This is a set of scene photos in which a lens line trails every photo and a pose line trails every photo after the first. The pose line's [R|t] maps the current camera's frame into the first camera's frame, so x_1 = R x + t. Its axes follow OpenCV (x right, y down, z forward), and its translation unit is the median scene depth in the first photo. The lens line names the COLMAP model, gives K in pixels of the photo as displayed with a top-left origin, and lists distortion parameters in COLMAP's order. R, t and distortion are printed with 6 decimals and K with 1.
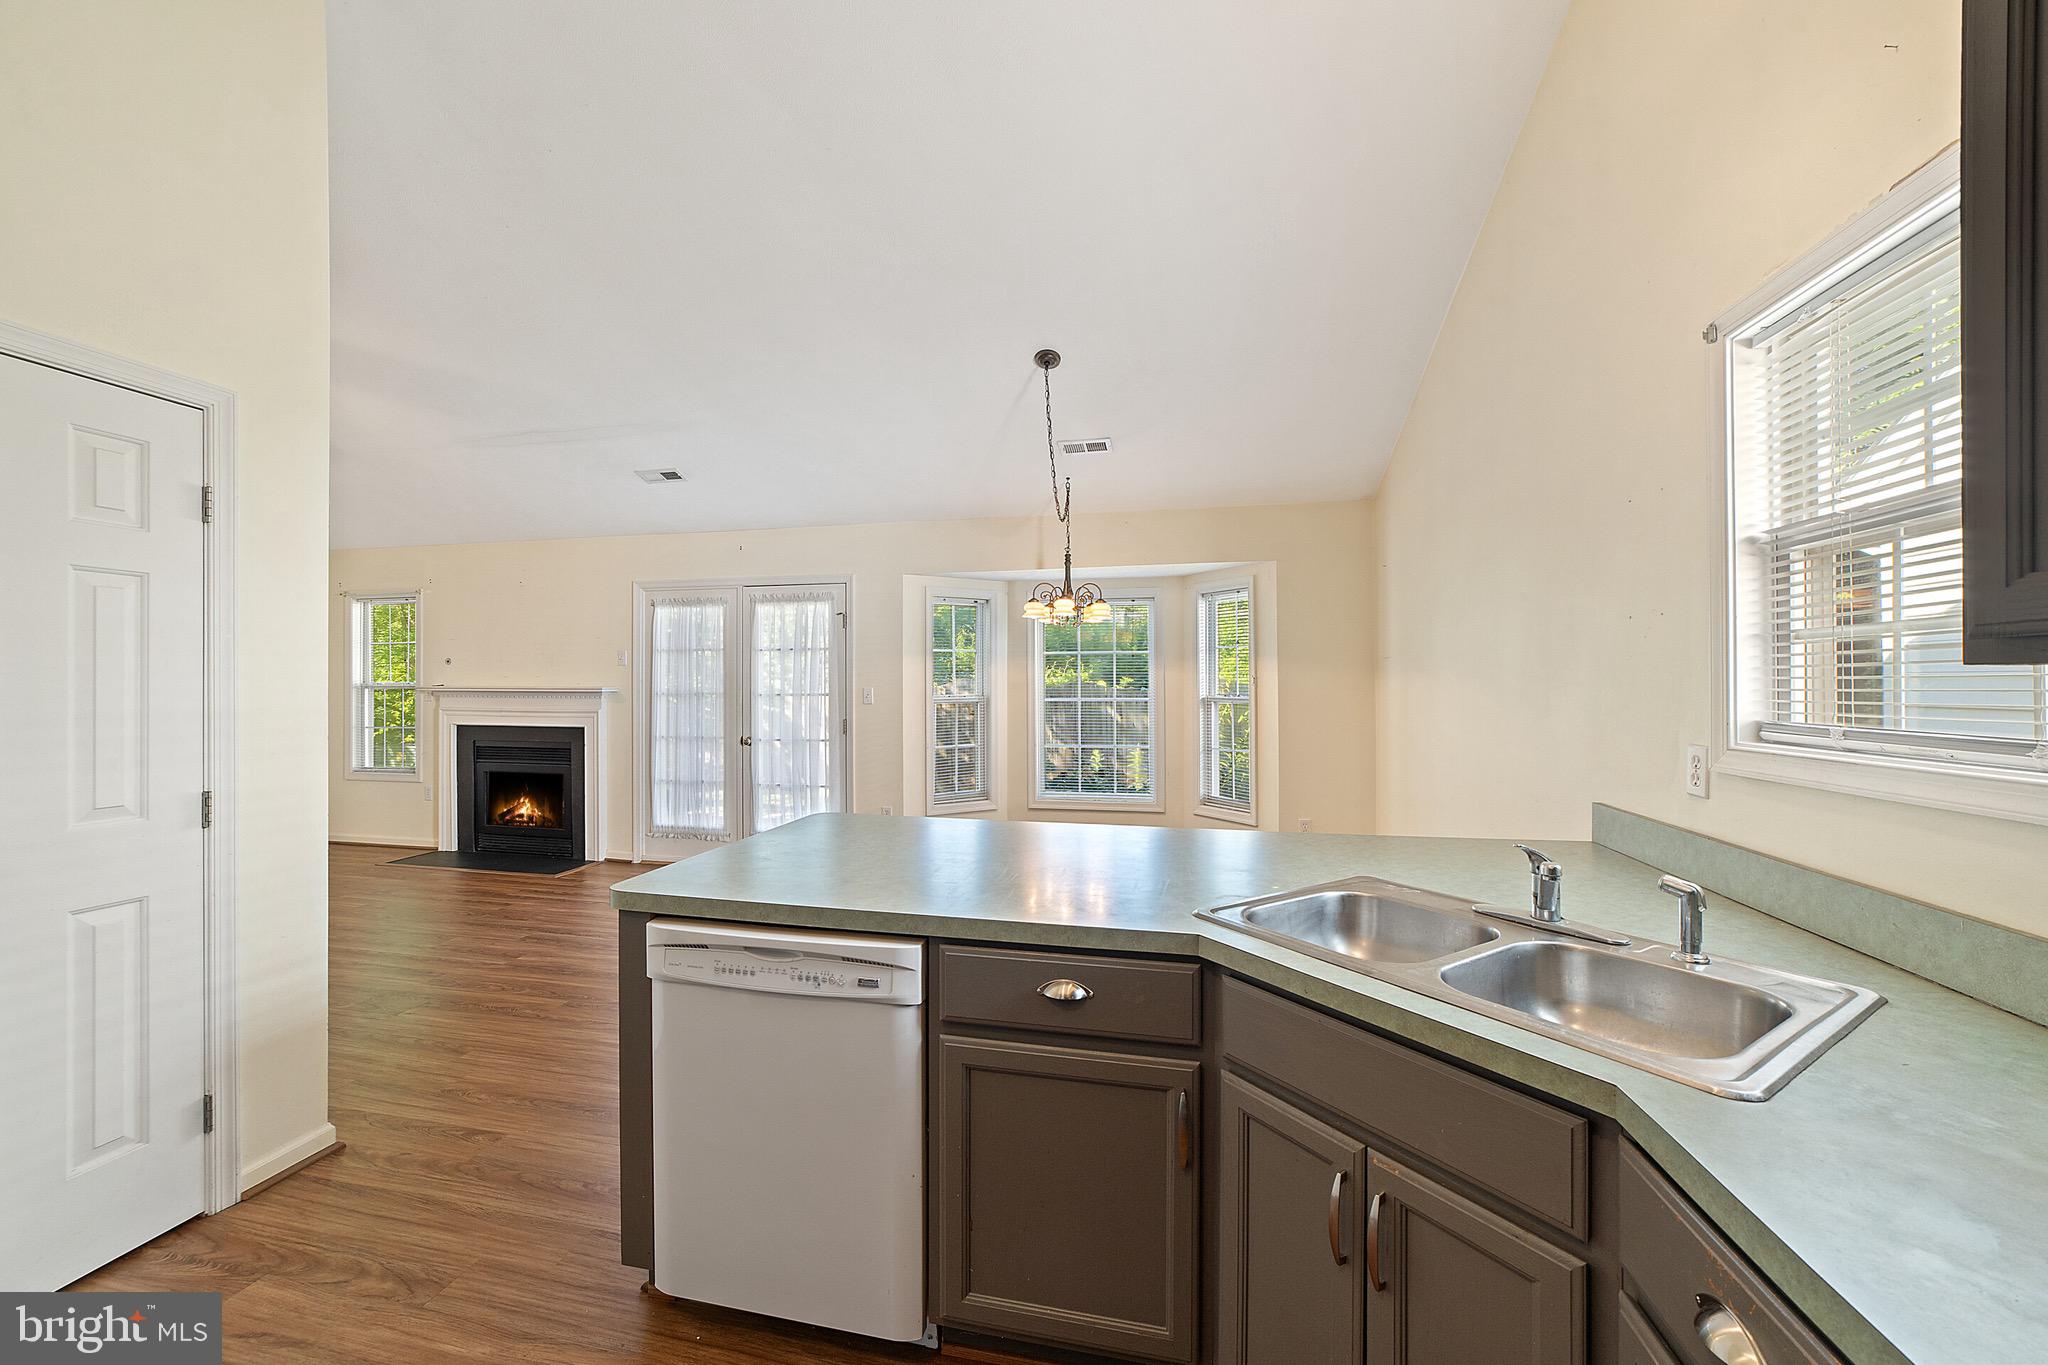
lens RADIAL K [[791.0, 0, 1018.6], [0, 791.0, 680.9], [0, 0, 1]] dist [-0.025697, 0.008163]
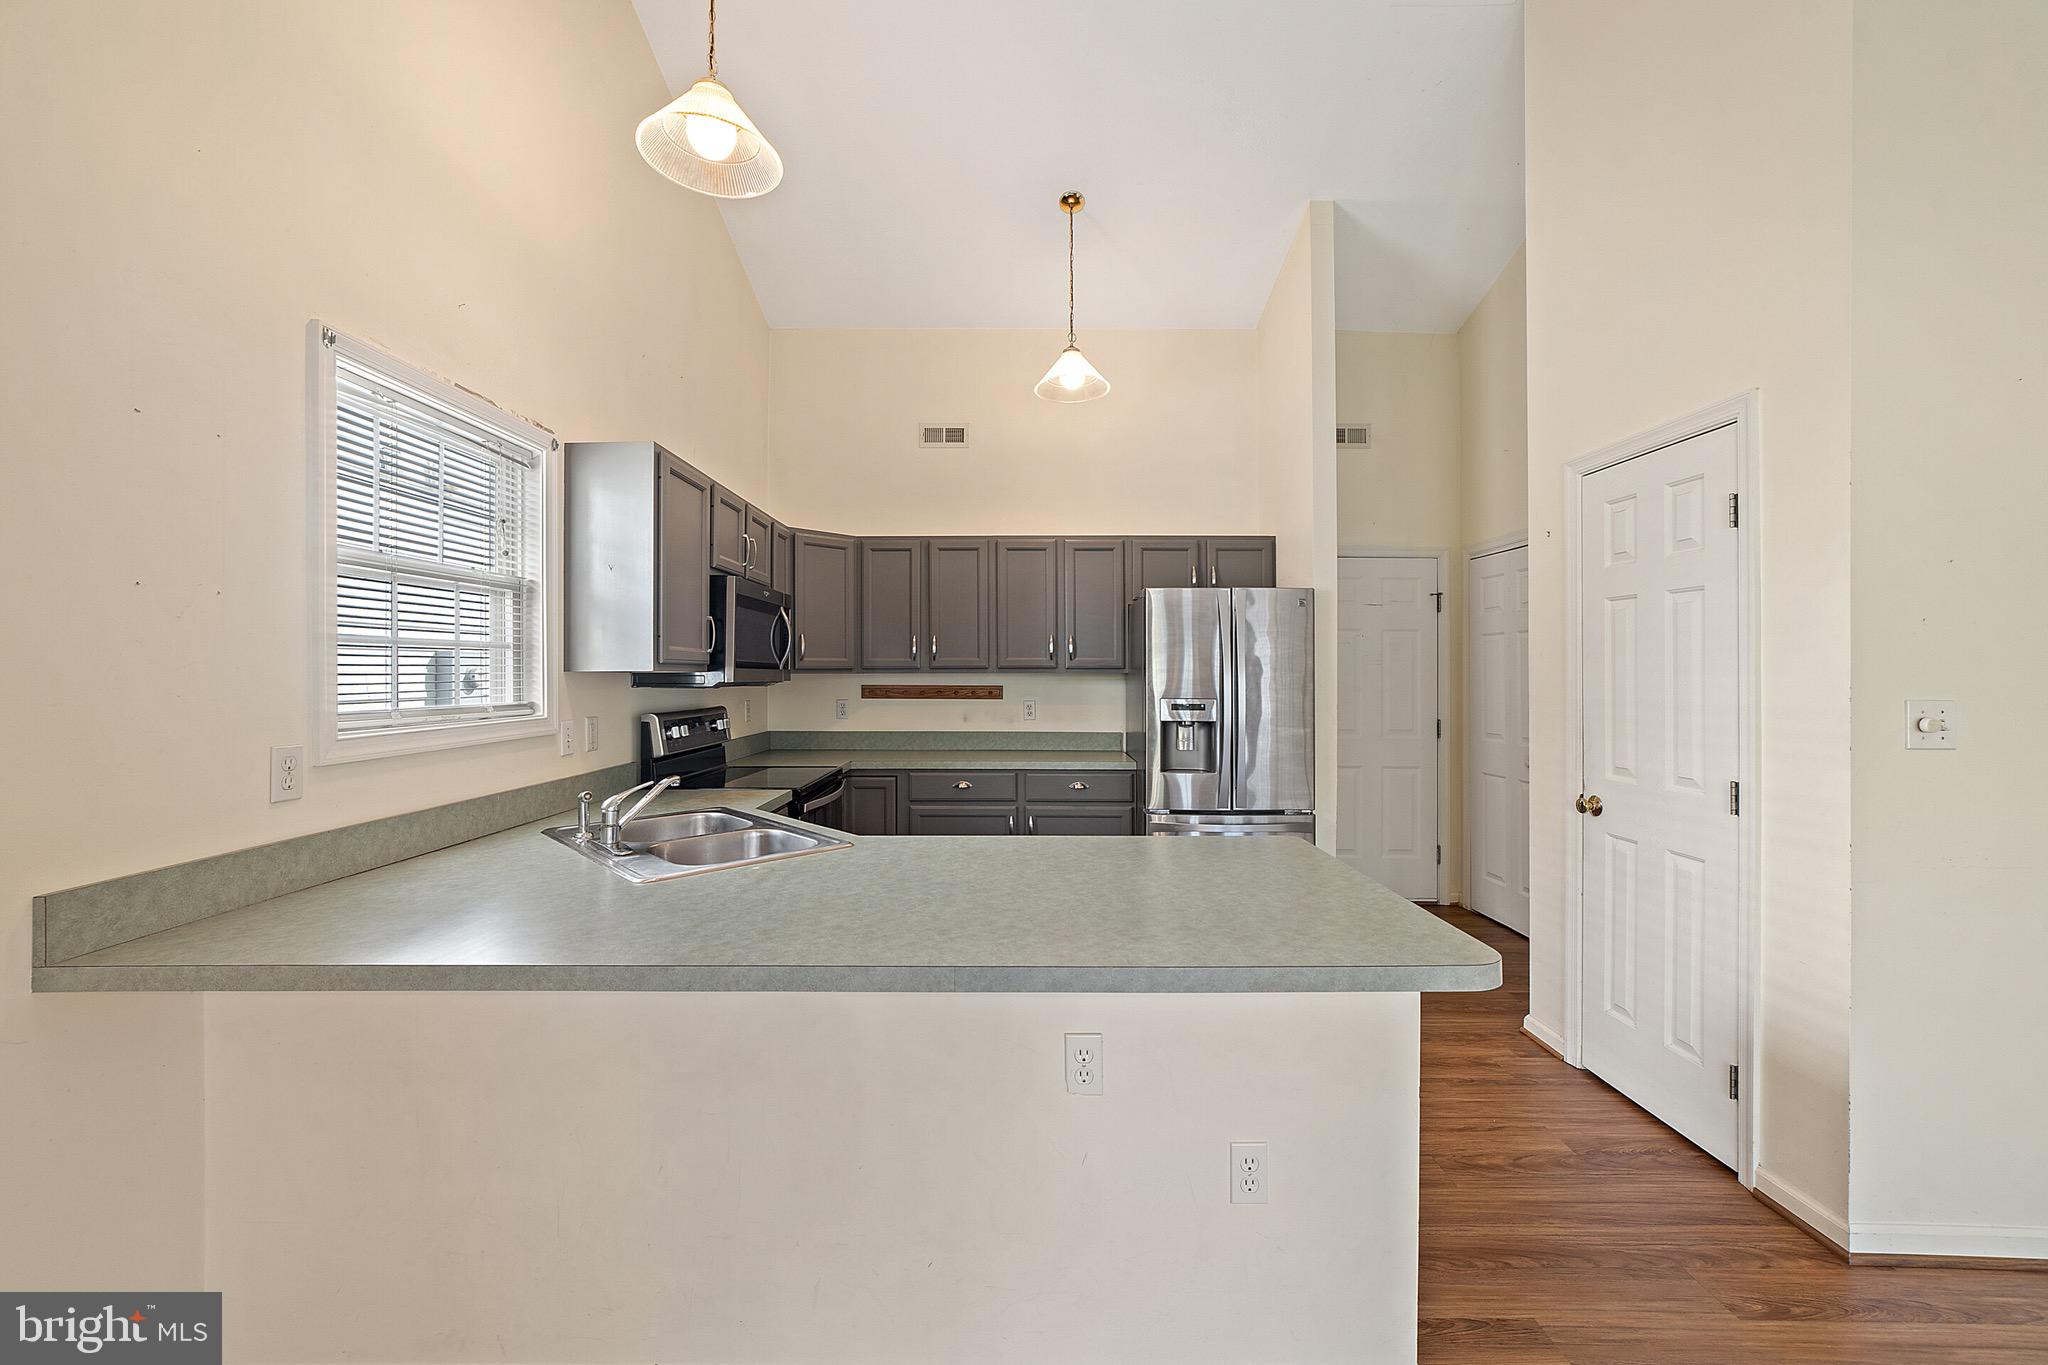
lens RADIAL K [[848.8, 0, 1020.9], [0, 848.8, 670.4], [0, 0, 1]] dist [0.000084, 0.011785]
pose [[-0.975329, -0.002496, -0.220741, 0.065560], [-0.001575, 0.999989, -0.004349, -0.002360], [0.220749, -0.003894, -0.975323, 0.677392]]
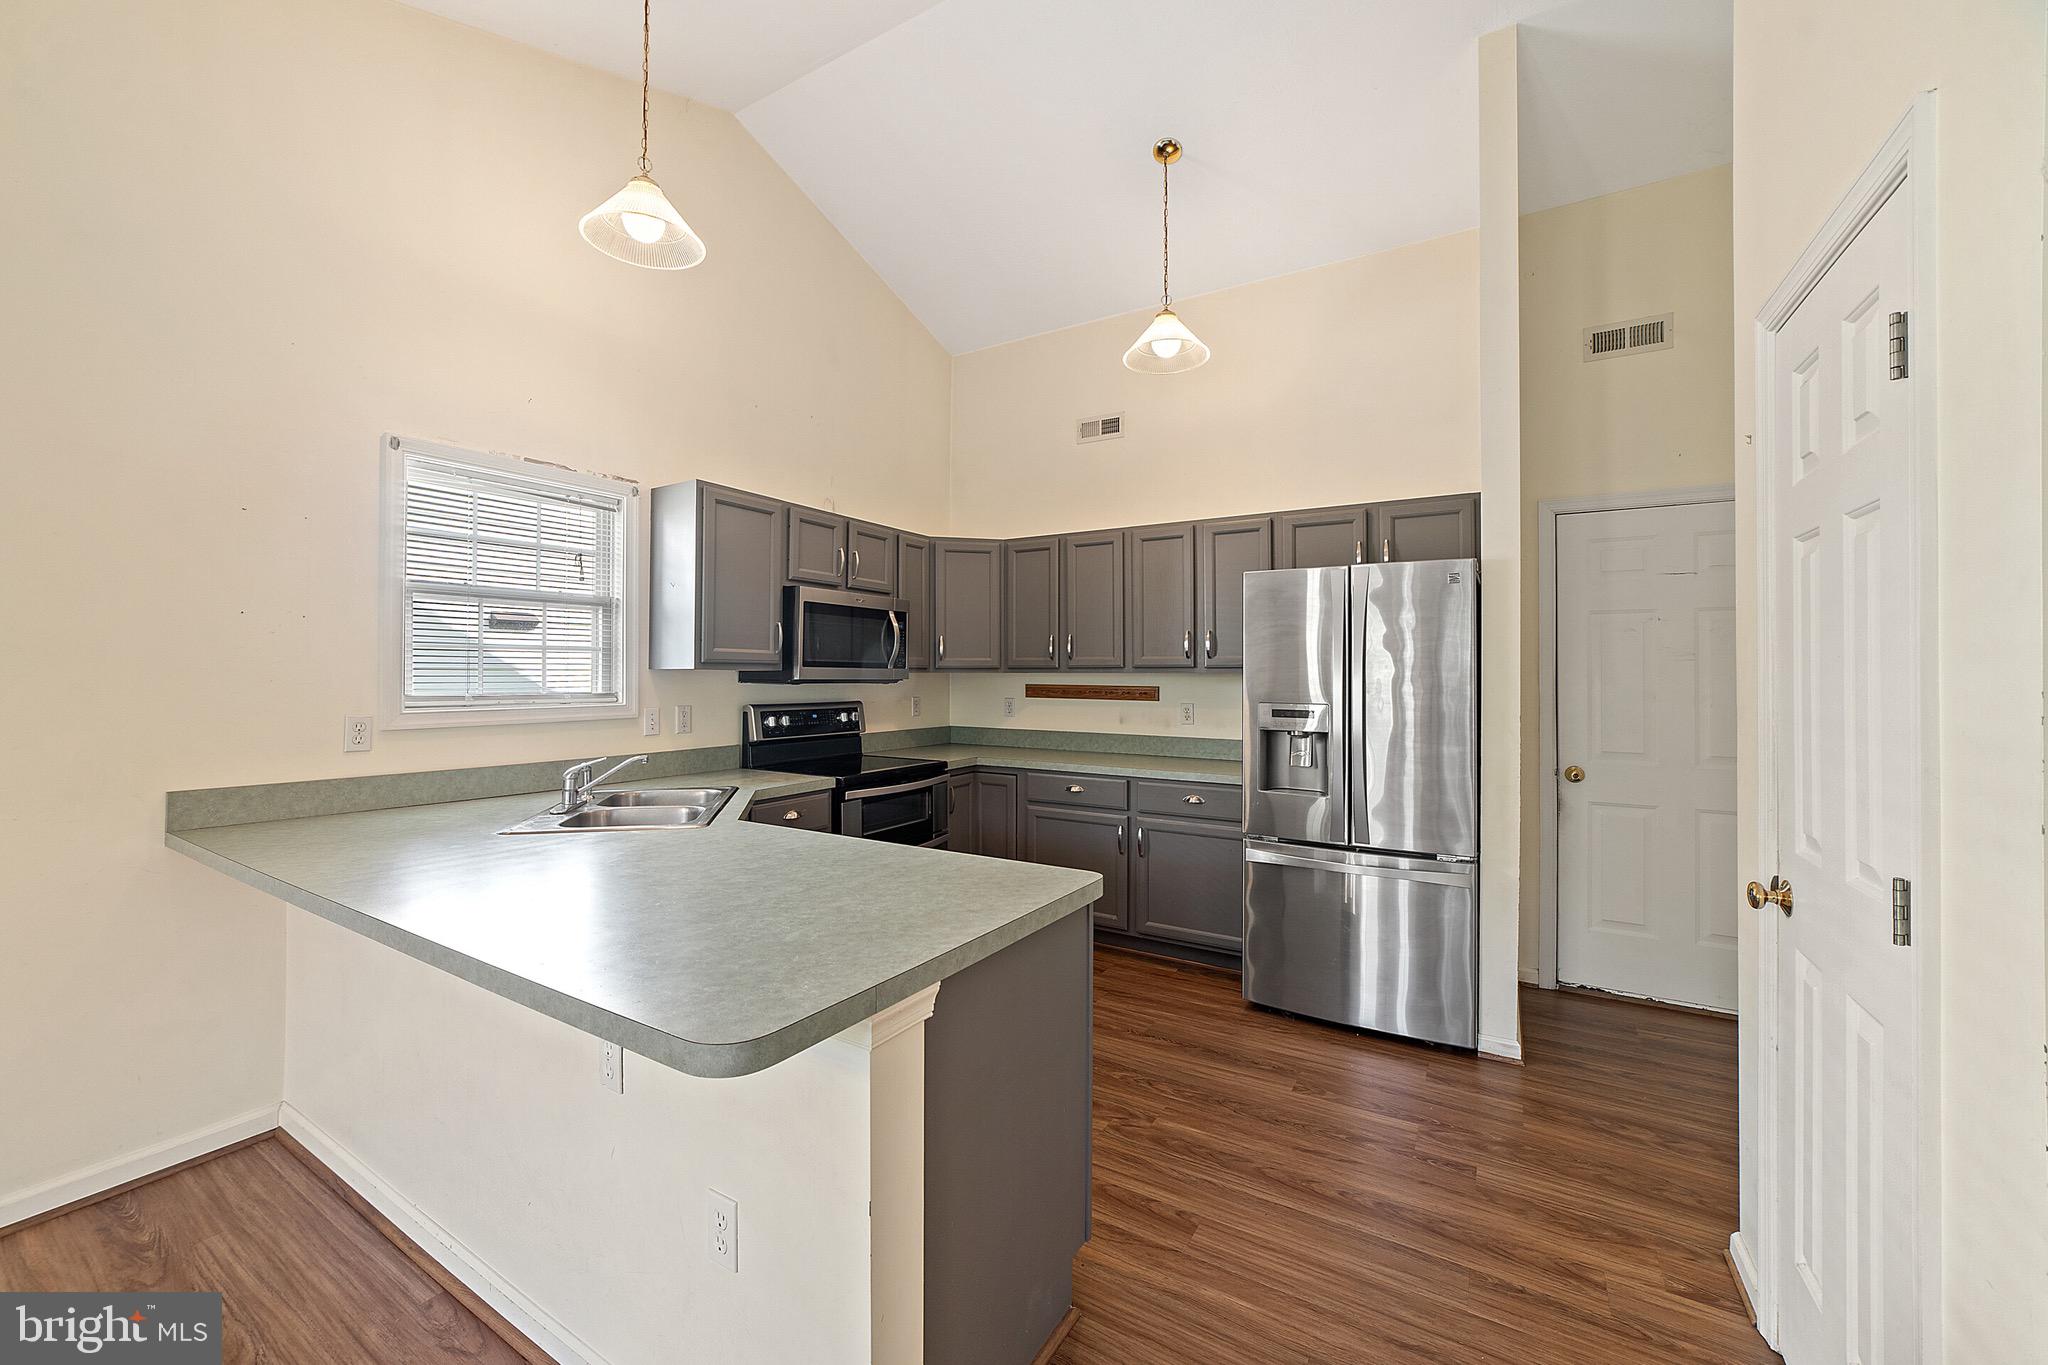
lens RADIAL K [[823.2, 0, 992.5], [0, 823.2, 668.3], [0, 0, 1]] dist [-0.018451, 0.009138]
pose [[-0.935347, -0.002438, 0.353723, -0.237992], [-0.005980, 0.999942, -0.008920, 0.000084], [-0.353681, -0.010459, -0.935308, 0.613346]]
